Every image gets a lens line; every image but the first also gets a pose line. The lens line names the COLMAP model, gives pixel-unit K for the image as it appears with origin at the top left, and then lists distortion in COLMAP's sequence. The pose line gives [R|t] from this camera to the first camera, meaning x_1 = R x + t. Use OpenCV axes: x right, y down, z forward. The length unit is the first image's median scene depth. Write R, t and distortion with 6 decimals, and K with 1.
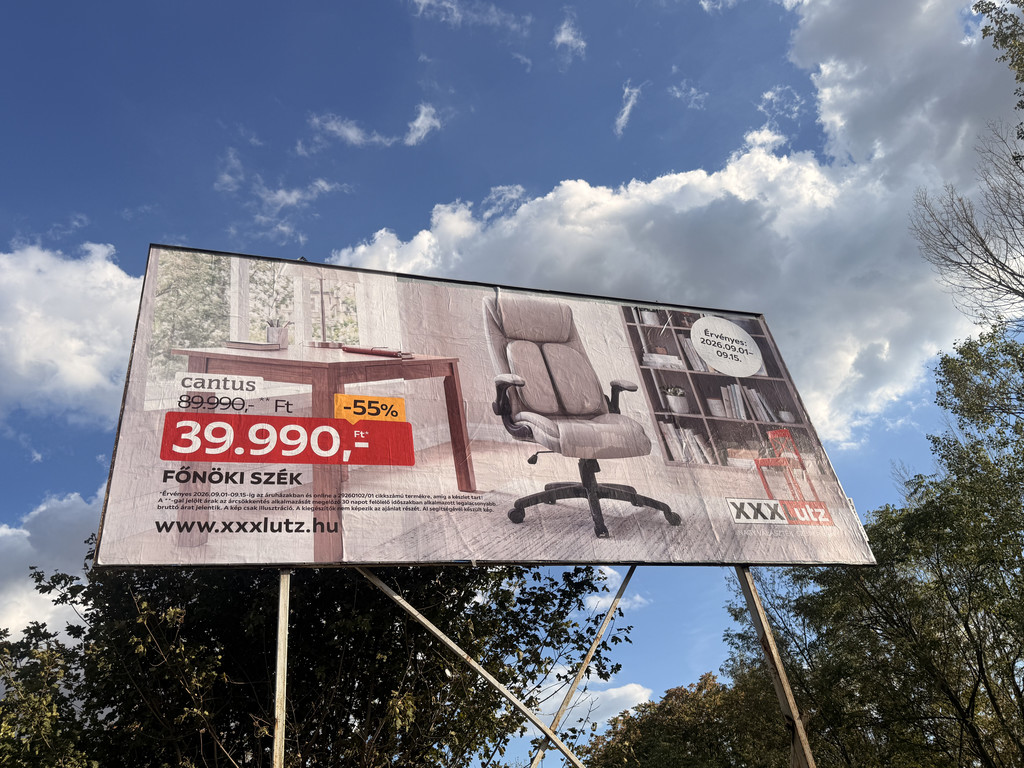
lens RADIAL K [[796.4, 0, 514.9], [0, 796.4, 361.5], [0, 0, 1]] dist [0.074461, -0.030396]
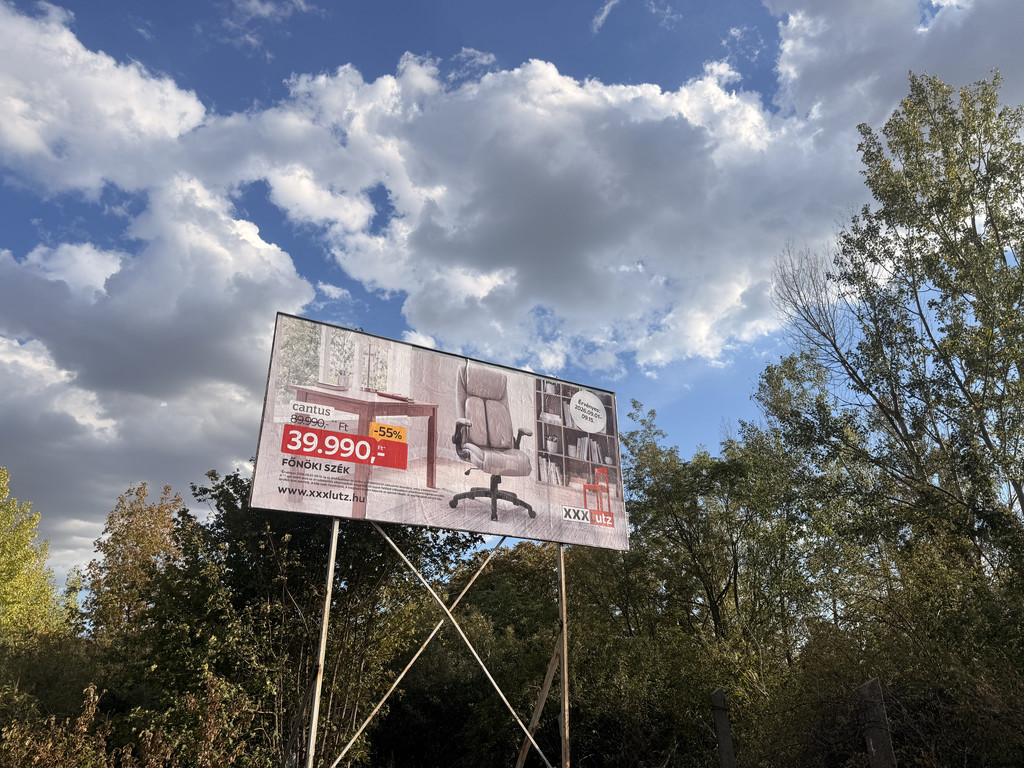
lens RADIAL K [[725.9, 0, 537.1], [0, 725.9, 368.3], [0, 0, 1]] dist [0.070969, -0.084251]
pose [[0.964111, 0.213238, 0.158175, -0.147519], [-0.238438, 0.957453, 0.162579, -0.443831], [-0.116777, -0.194459, 0.973935, -0.658353]]
